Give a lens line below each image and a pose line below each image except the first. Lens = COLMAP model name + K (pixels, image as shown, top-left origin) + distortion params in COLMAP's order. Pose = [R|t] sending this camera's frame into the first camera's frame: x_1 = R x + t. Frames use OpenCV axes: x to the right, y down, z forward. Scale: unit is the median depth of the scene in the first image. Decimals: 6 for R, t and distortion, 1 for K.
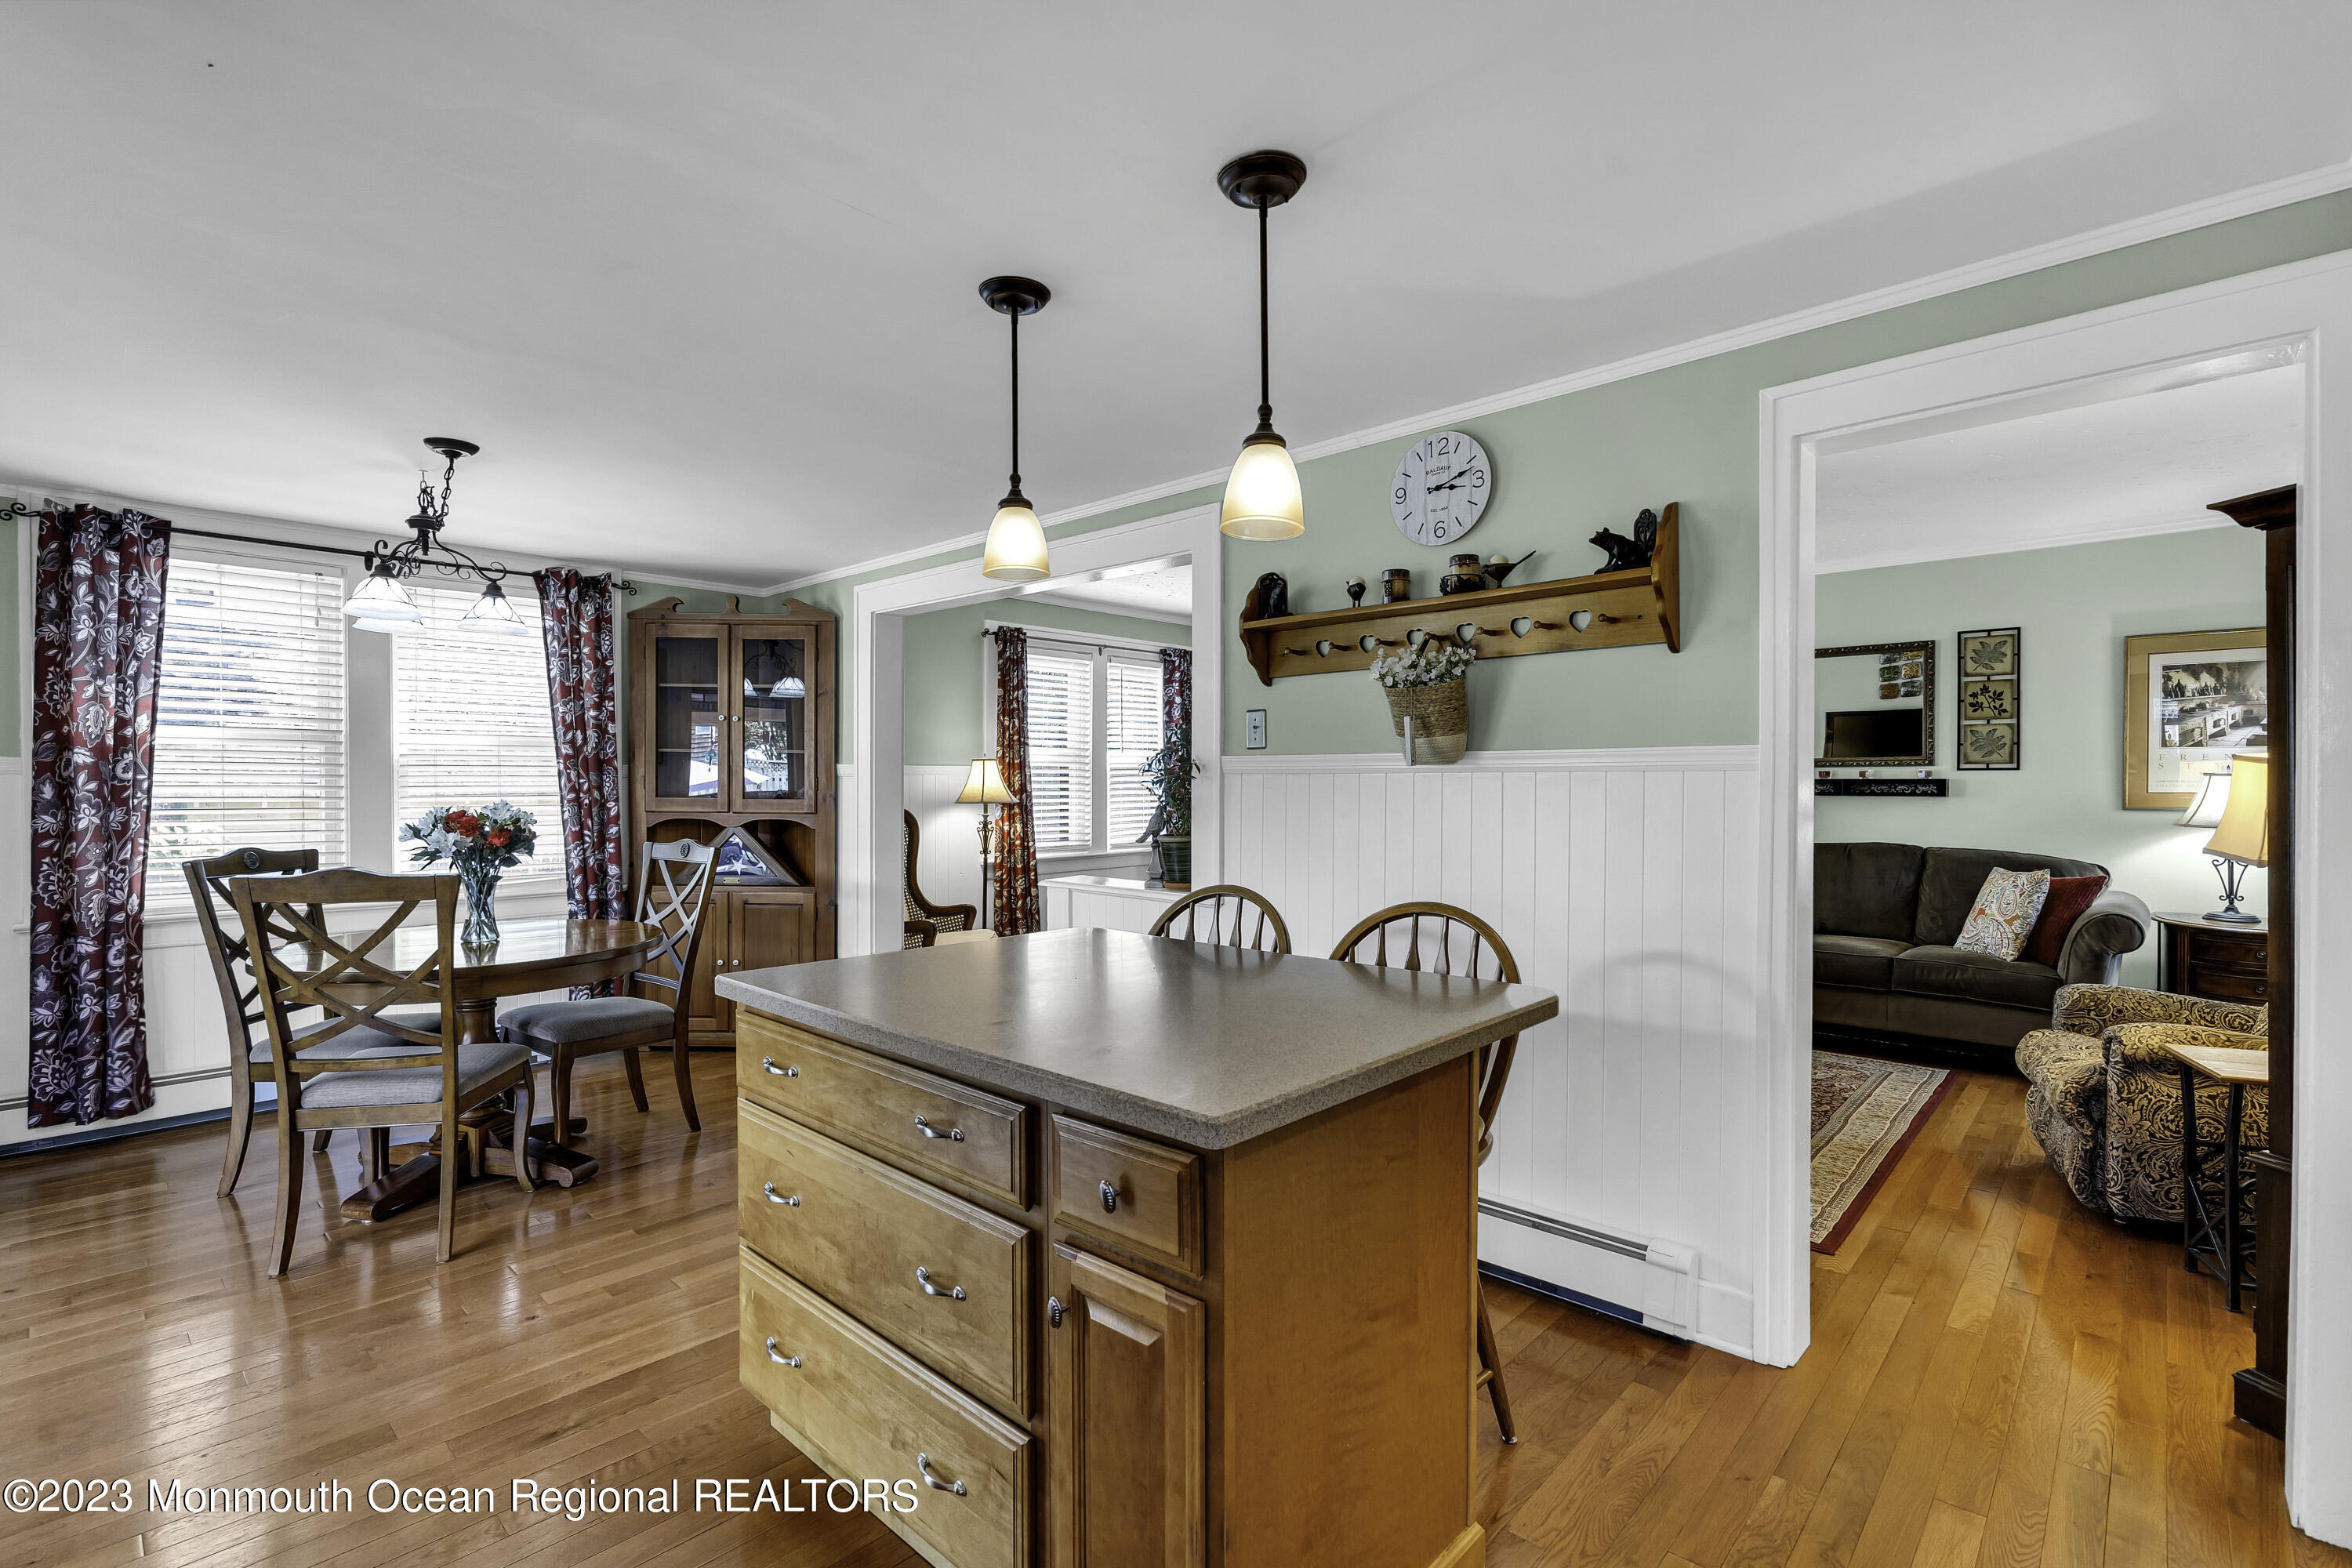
lens RADIAL K [[1061.4, 0, 1169.0], [0, 1061.4, 802.9], [0, 0, 1]] dist [-0.008044, 0.001902]
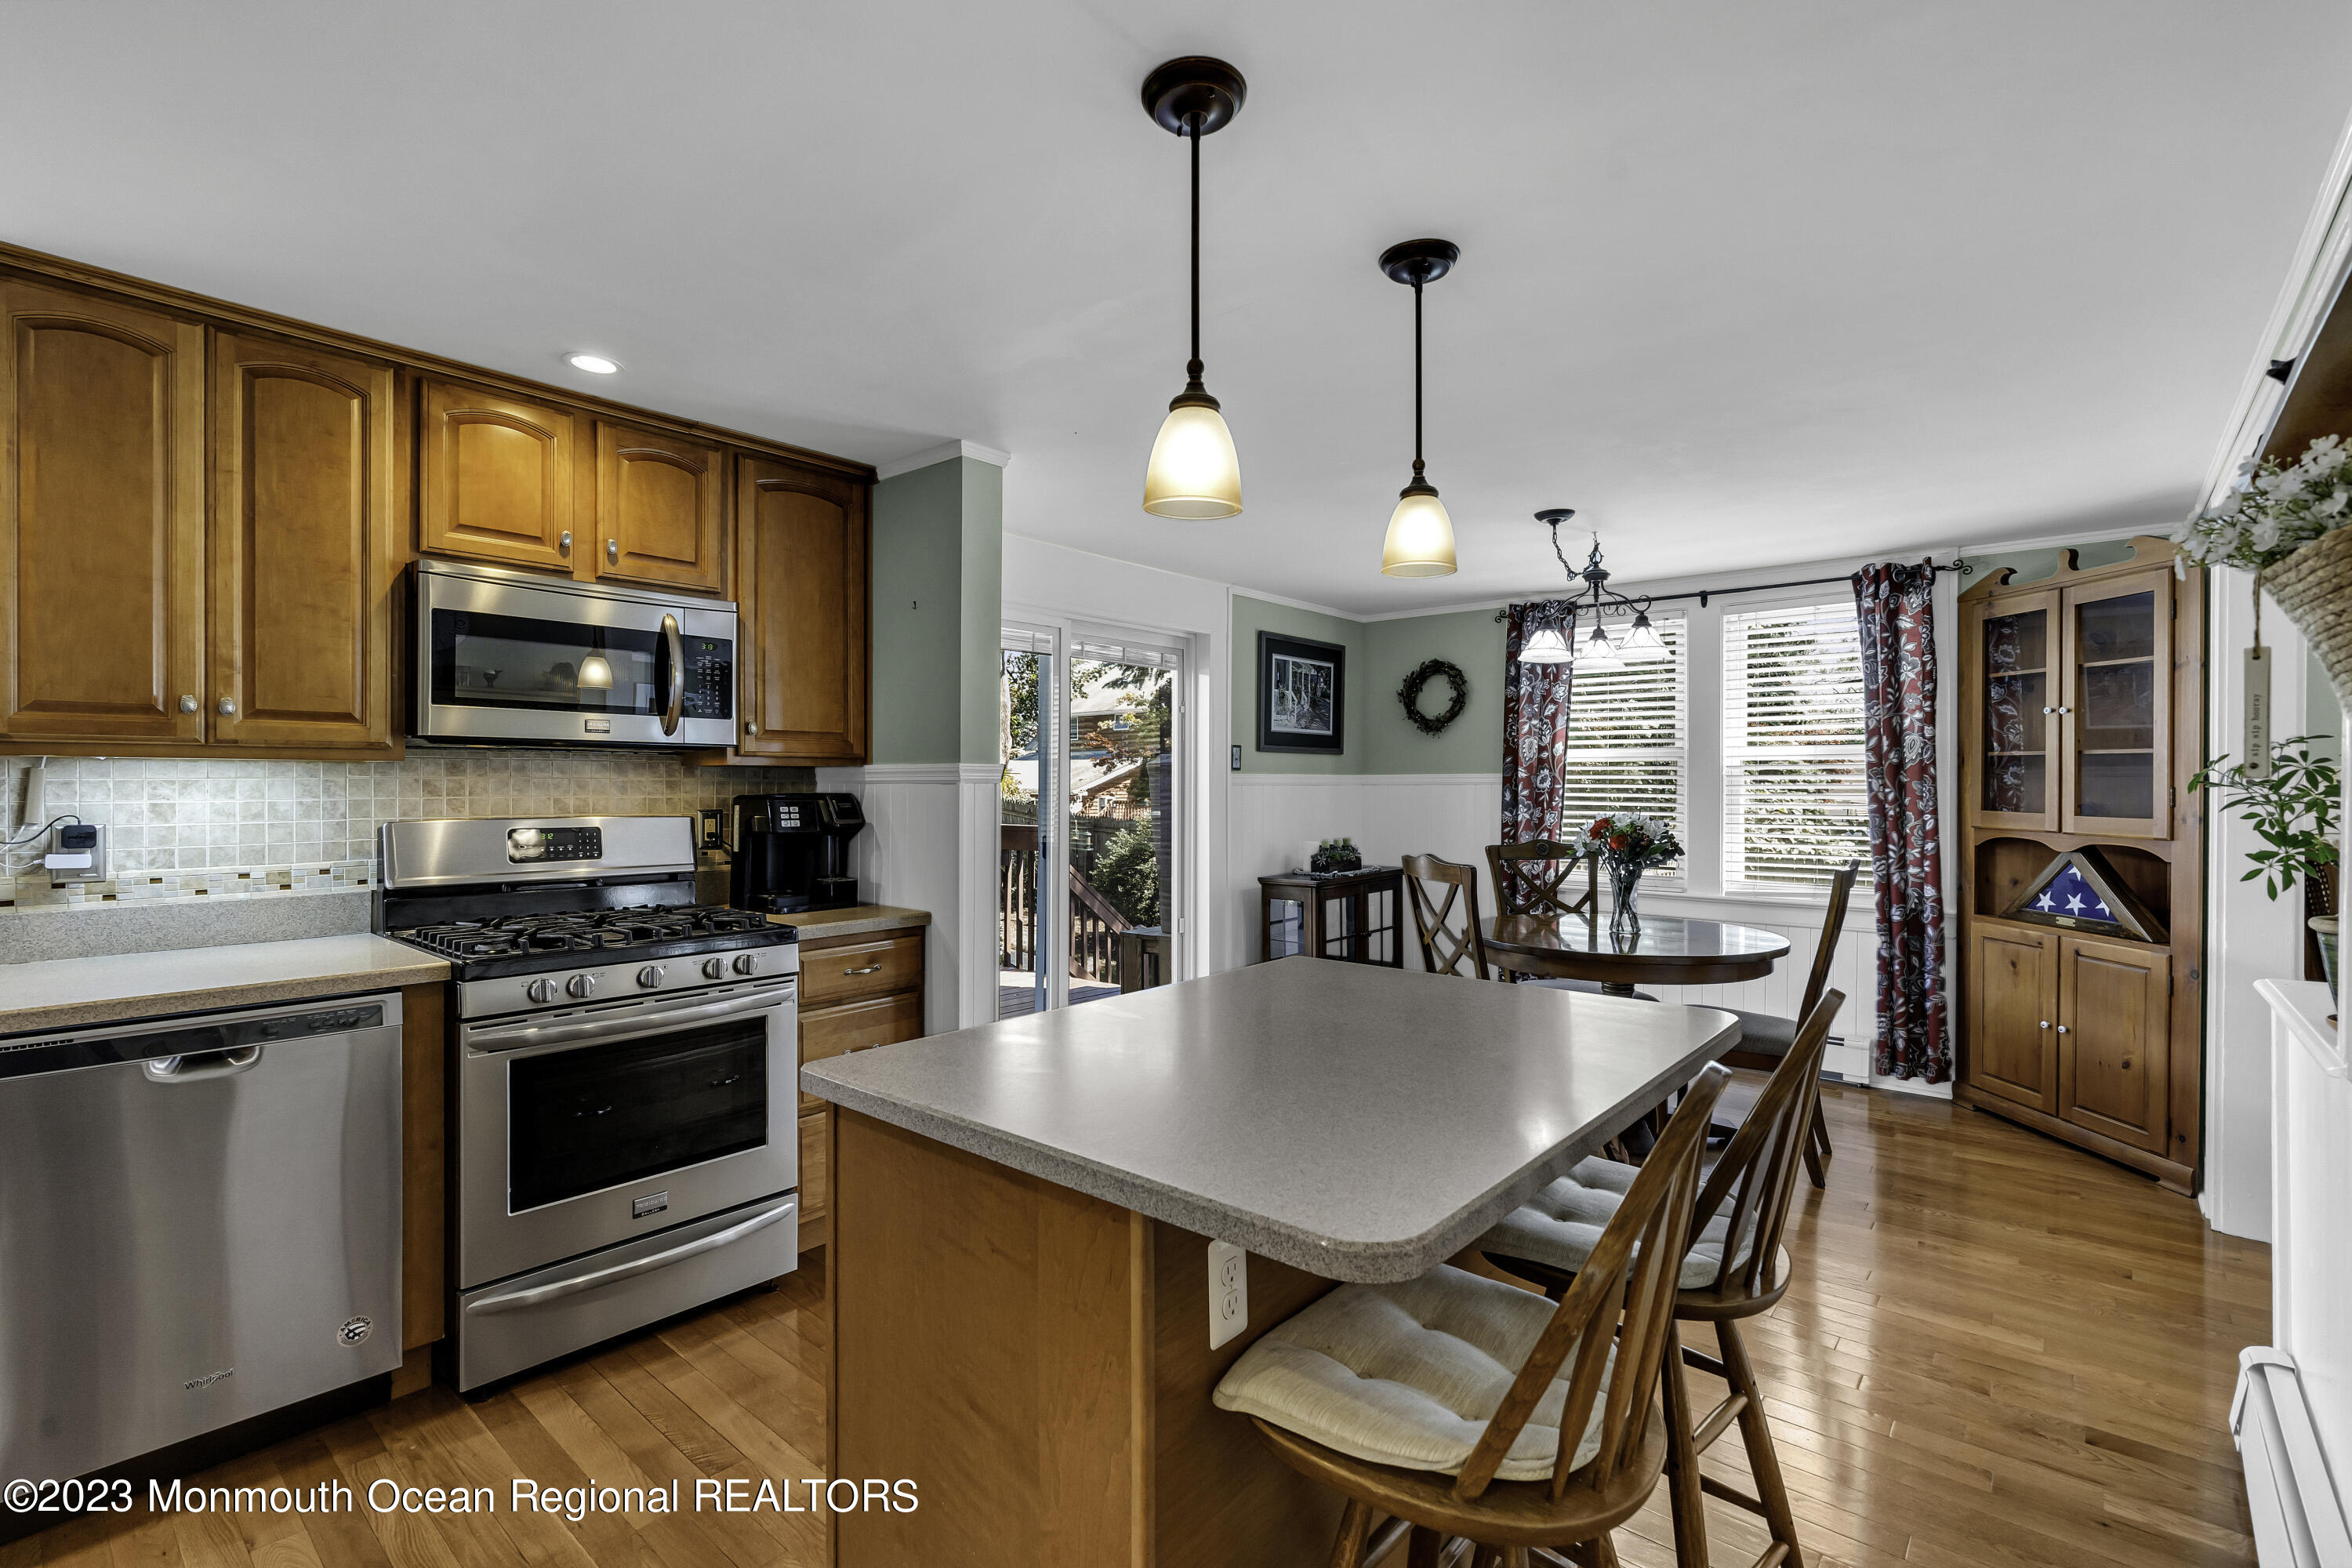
lens RADIAL K [[1061.4, 0, 1183.5], [0, 1061.4, 789.1], [0, 0, 1]] dist [-0.008044, 0.001902]
pose [[0.041258, 0.006172, -0.999129, 0.326477], [-0.020652, 0.999773, 0.005323, -0.013755], [0.998935, 0.020414, 0.041376, 0.337276]]
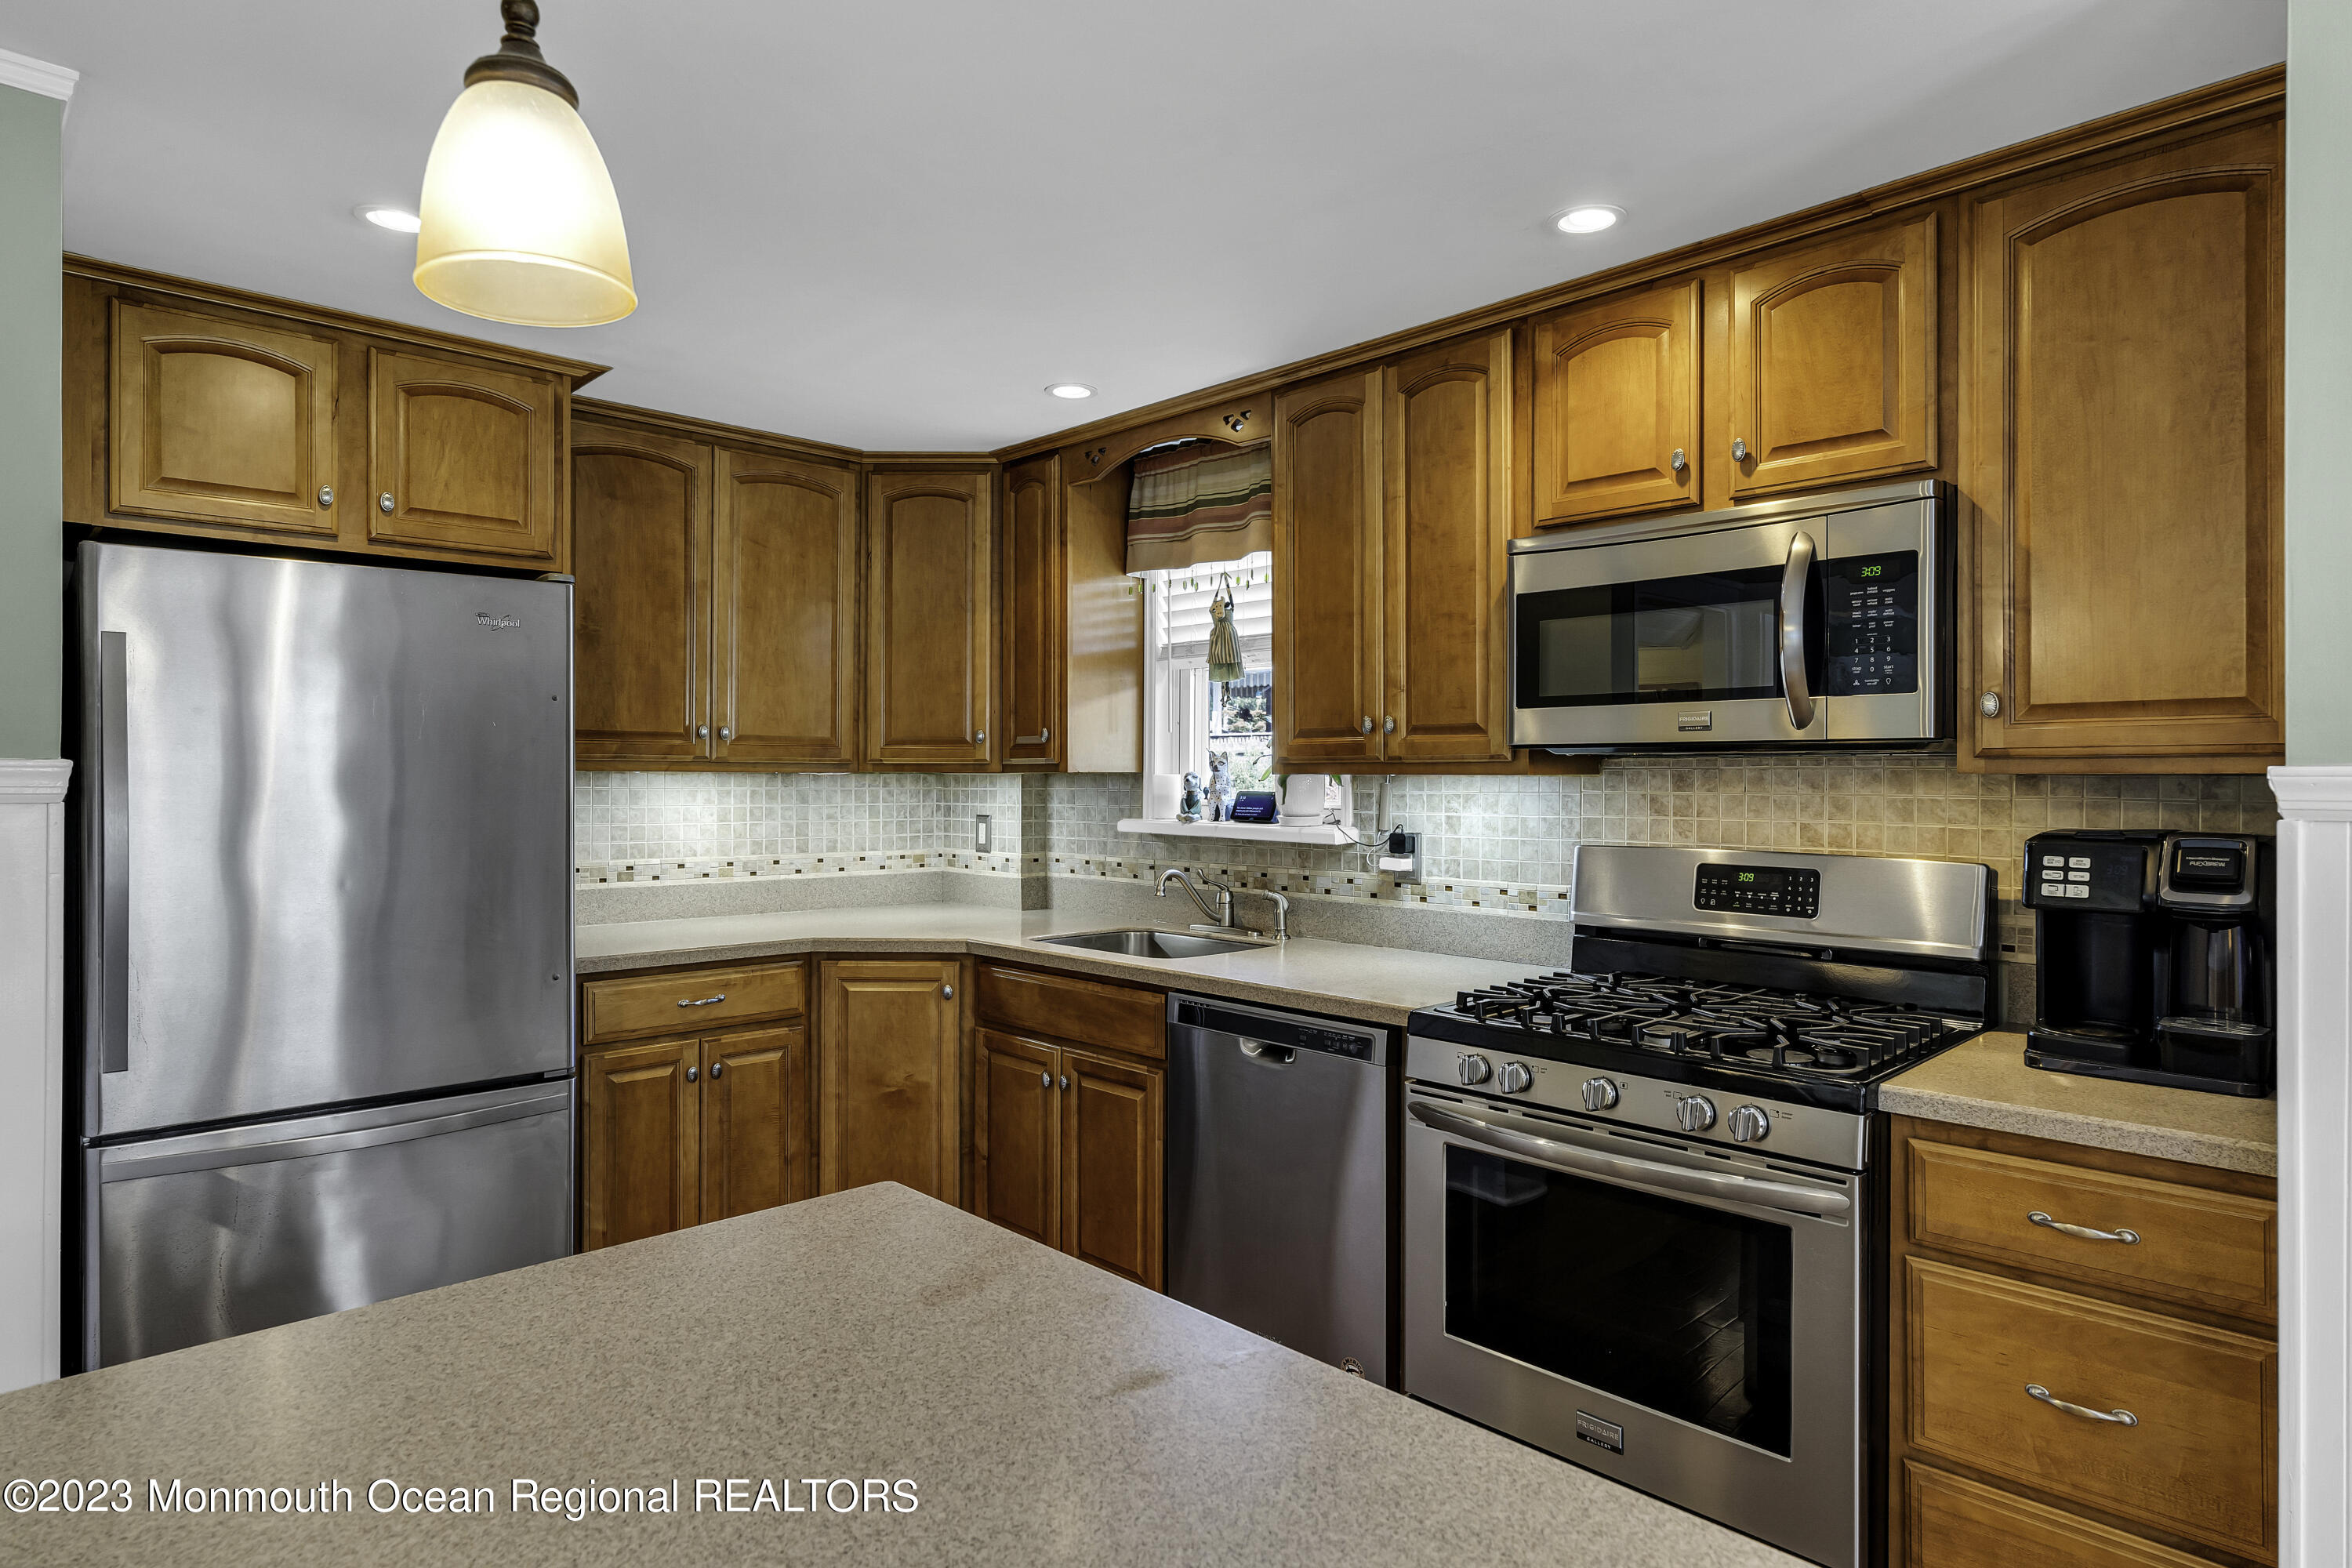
lens RADIAL K [[1310.5, 0, 1178.2], [0, 1310.5, 775.2], [0, 0, 1]] dist [0.001469, -0.002585]
pose [[-0.998422, -0.001470, 0.056135, -0.070725], [-0.000432, 0.999829, 0.018486, -0.026276], [-0.056152, 0.018432, -0.998252, 0.529223]]
